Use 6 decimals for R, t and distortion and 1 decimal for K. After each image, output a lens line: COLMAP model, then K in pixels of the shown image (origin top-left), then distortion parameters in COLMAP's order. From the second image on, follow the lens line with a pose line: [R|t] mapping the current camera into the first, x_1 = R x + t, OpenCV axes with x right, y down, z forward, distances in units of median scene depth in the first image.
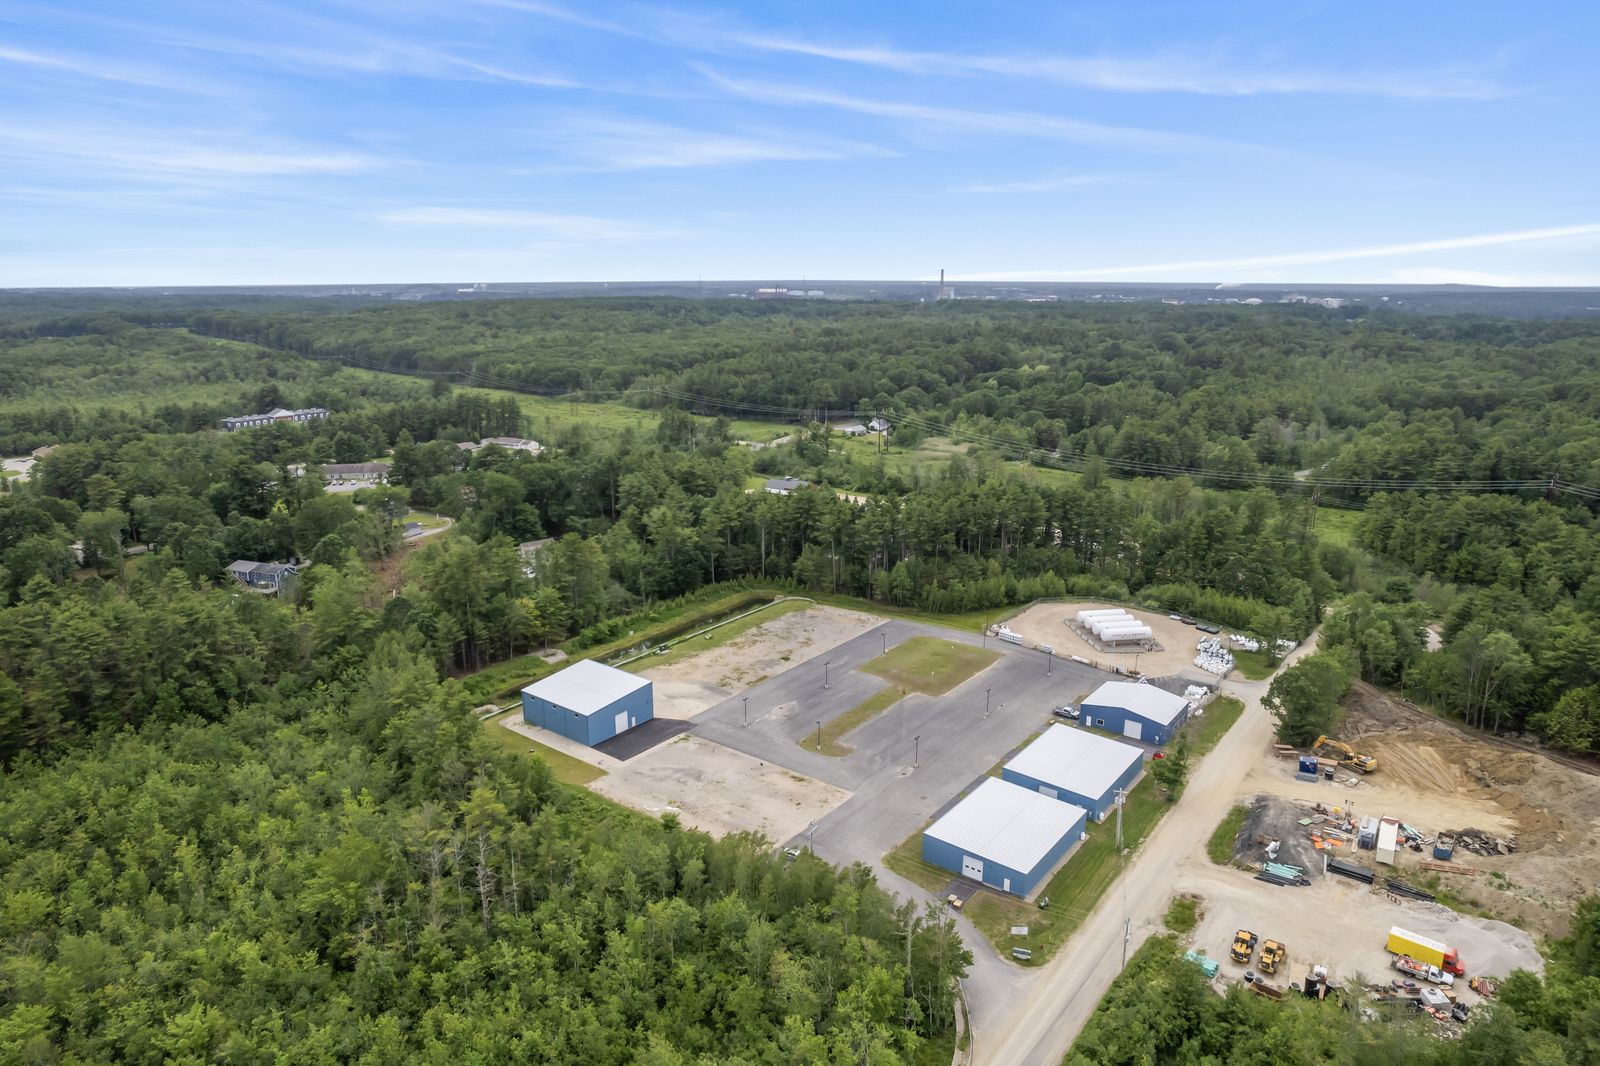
lens RADIAL K [[1020.8, 0, 800.2], [0, 1020.8, 524.4], [0, 0, 1]] dist [-0.048789, 0.036289]
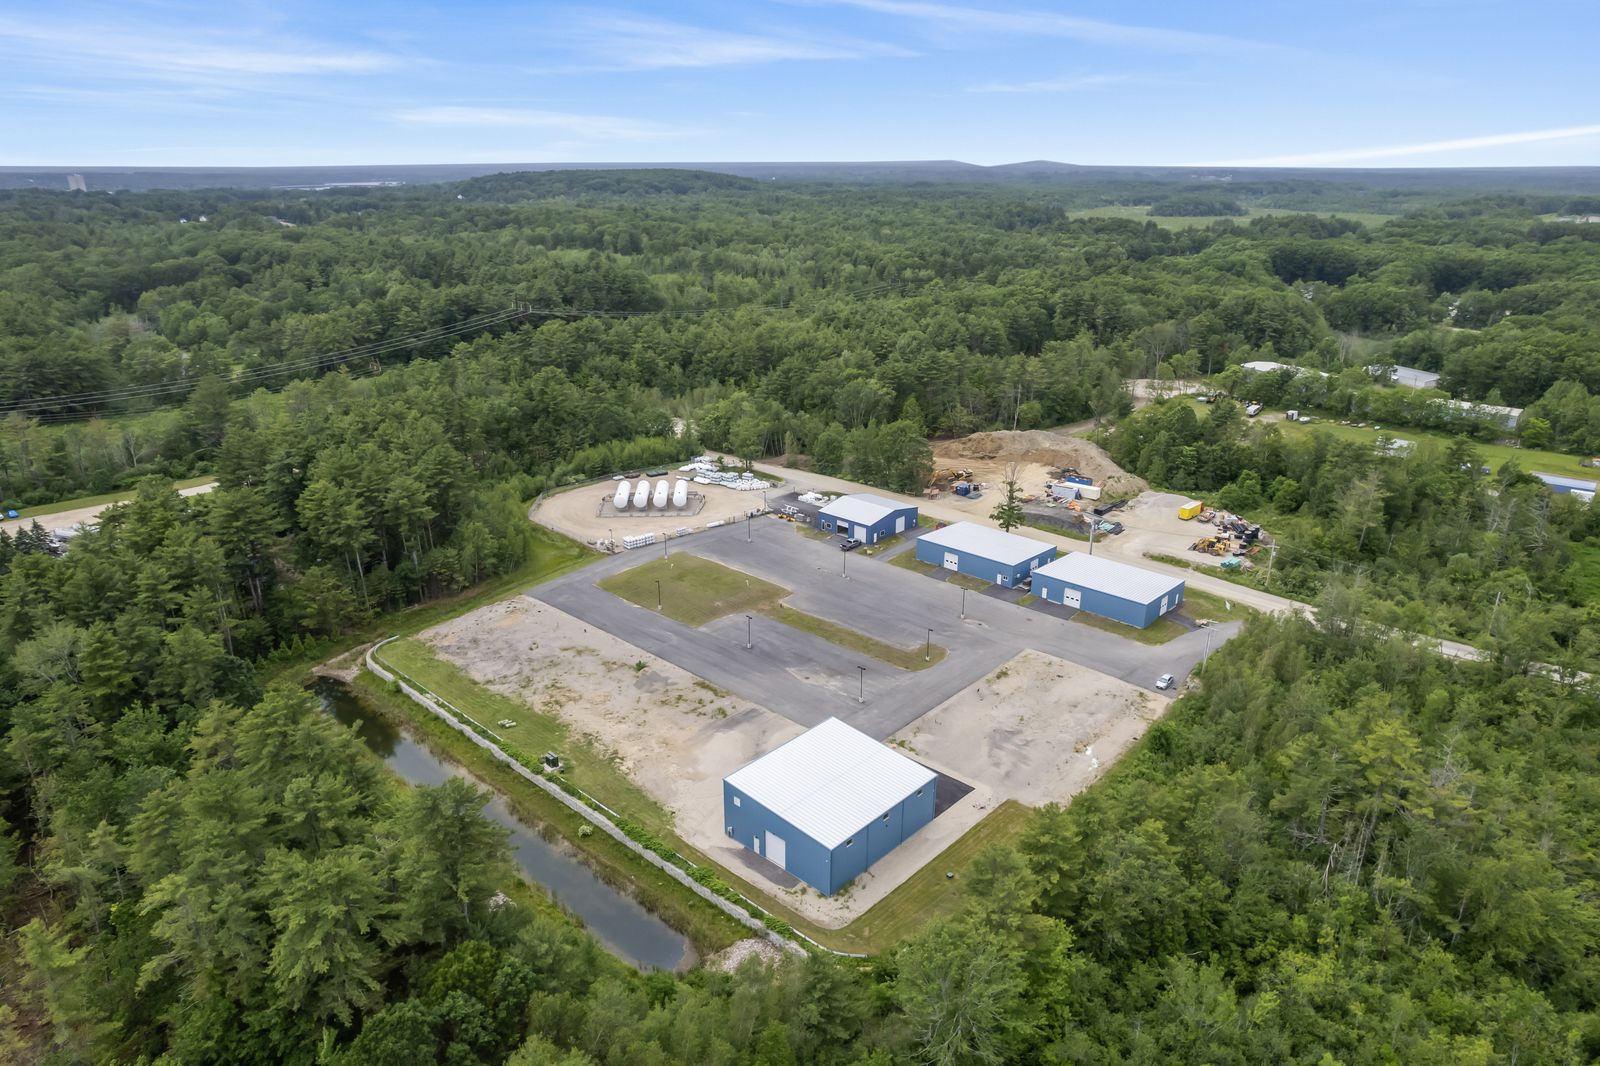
lens RADIAL K [[1020.8, 0, 799.2], [0, 1020.8, 530.3], [0, 0, 1]] dist [-0.048789, 0.036289]
pose [[0.089424, -0.342731, 0.935168, -0.642738], [0.231368, 0.920393, 0.315191, -0.152593], [-0.968748, 0.188182, 0.161602, 0.787199]]
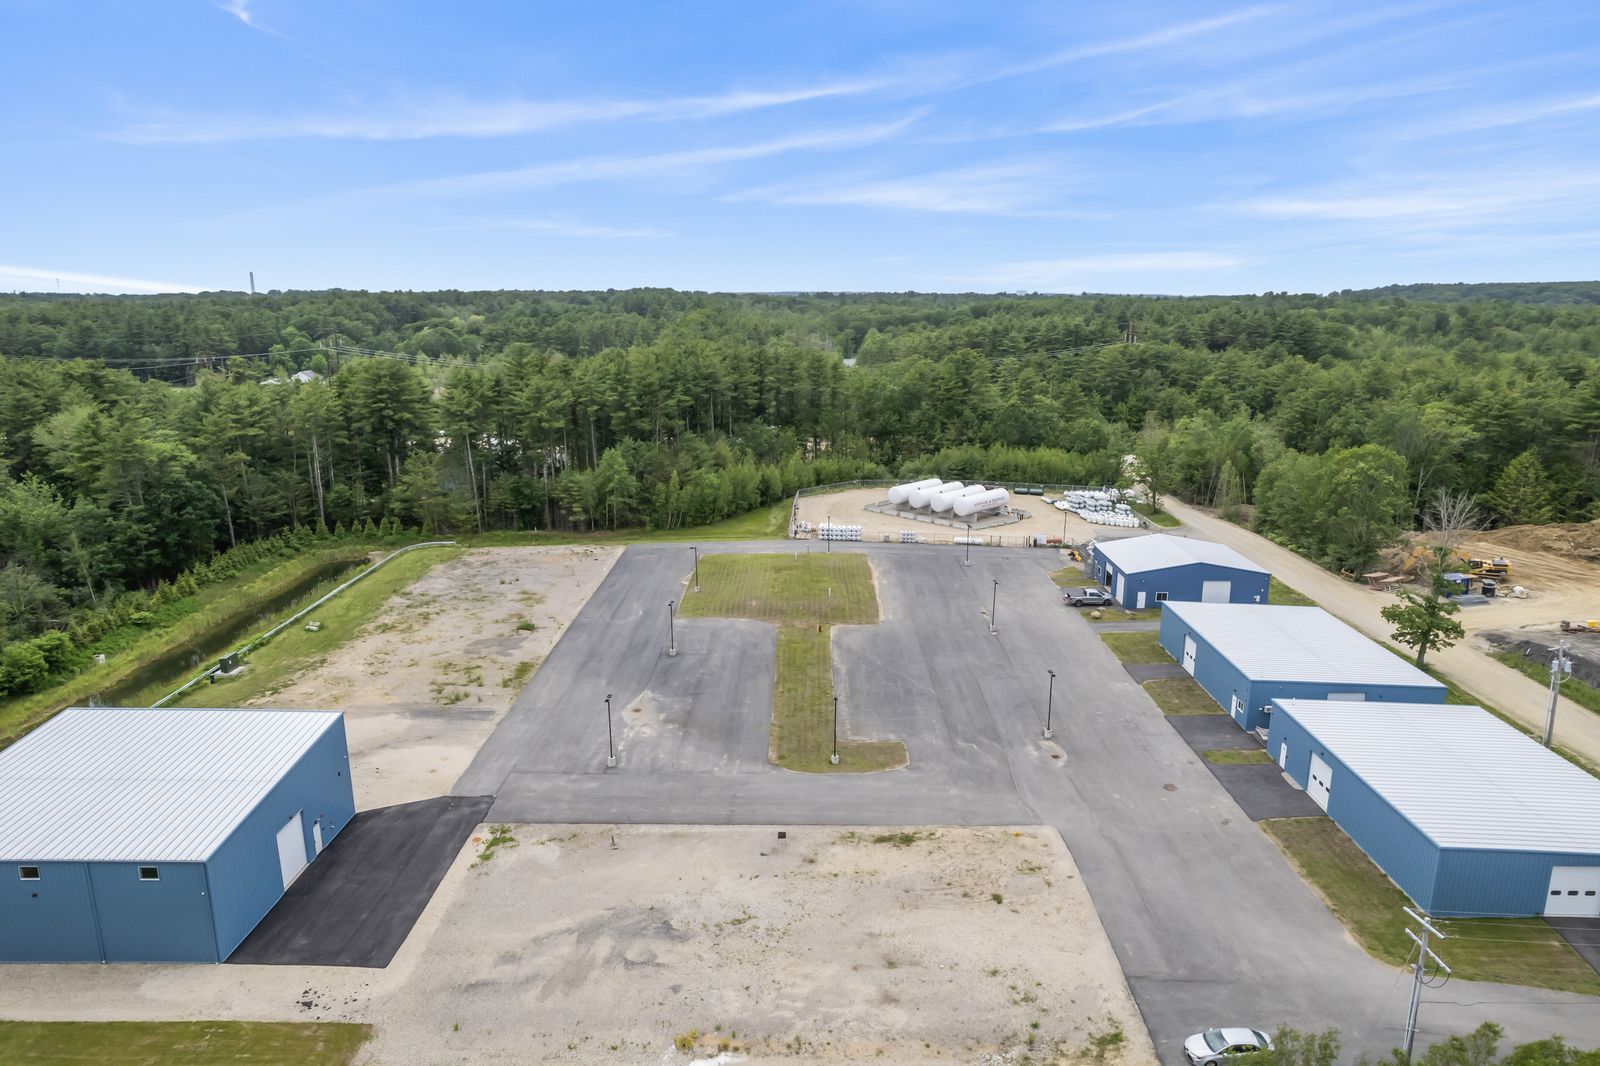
lens RADIAL K [[1020.8, 0, 802.2], [0, 1020.8, 539.3], [0, 0, 1]] dist [-0.048789, 0.036289]
pose [[0.803750, -0.142341, 0.577689, -0.186194], [0.142501, 0.988755, 0.045363, 0.090063], [-0.577650, 0.045861, 0.814995, 0.549497]]
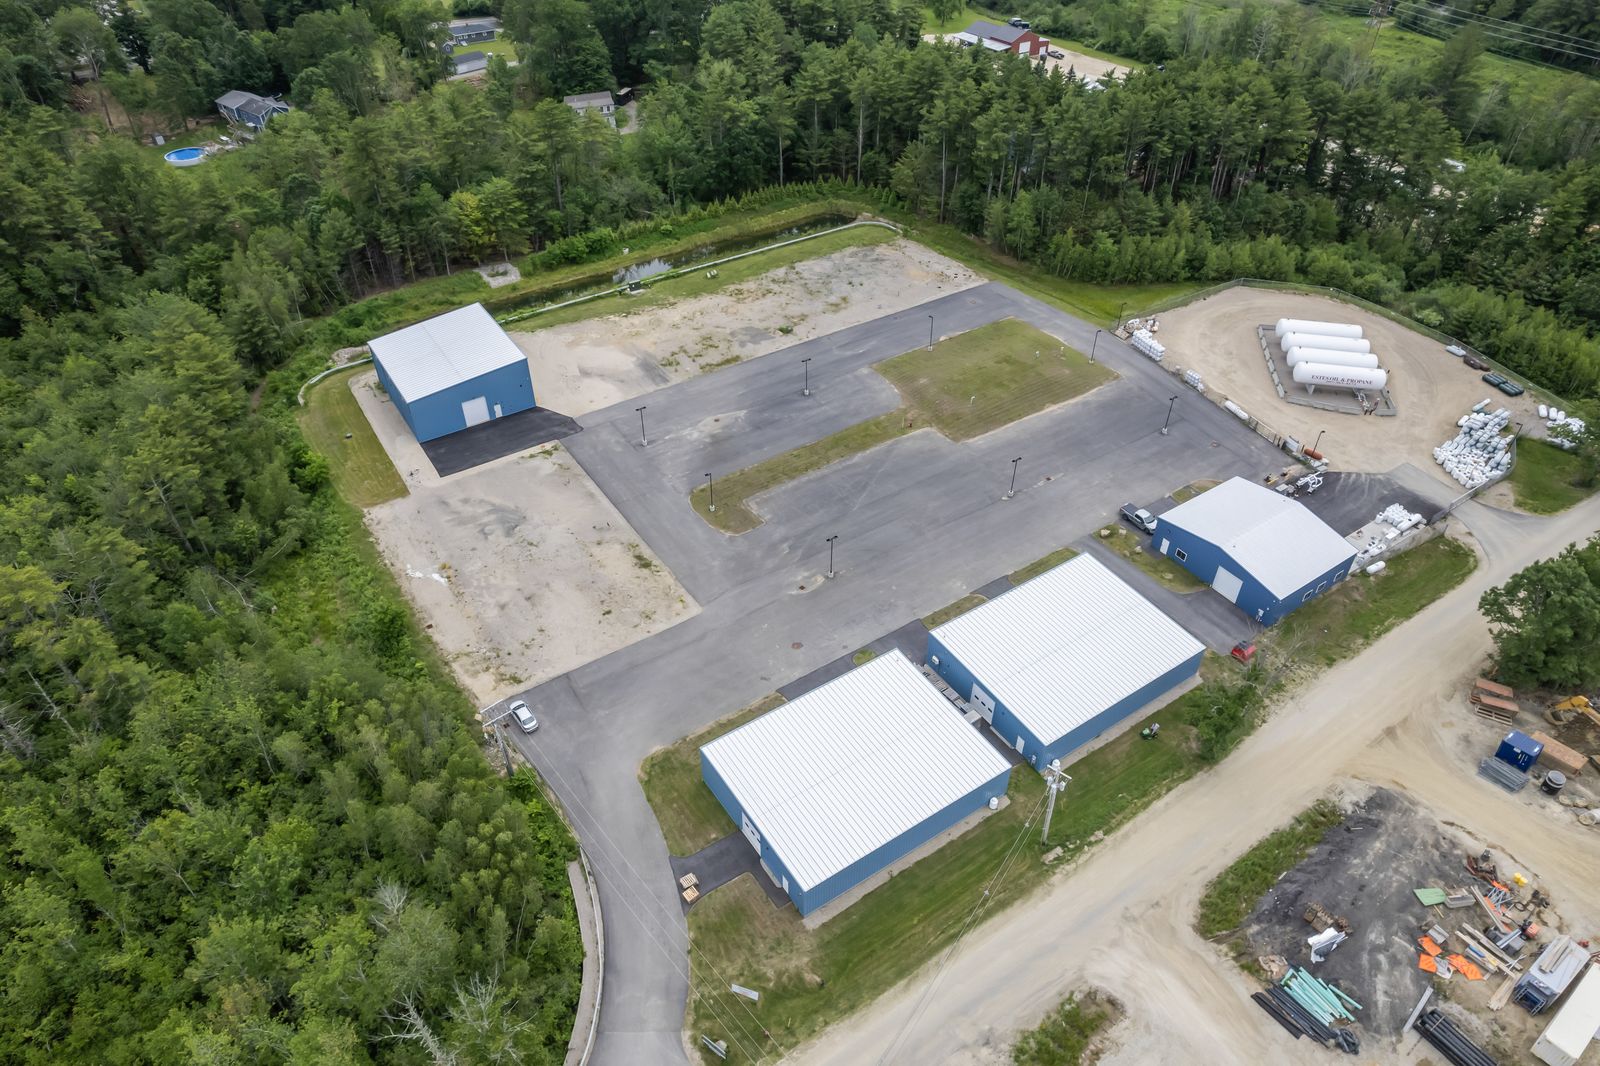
lens RADIAL K [[1020.8, 0, 797.2], [0, 1020.8, 531.3], [0, 0, 1]] dist [-0.048789, 0.036289]
pose [[0.944769, 0.208207, -0.253103, 0.200342], [-0.077797, 0.892675, 0.443936, -0.054039], [0.318369, -0.399726, 0.859570, 0.369658]]
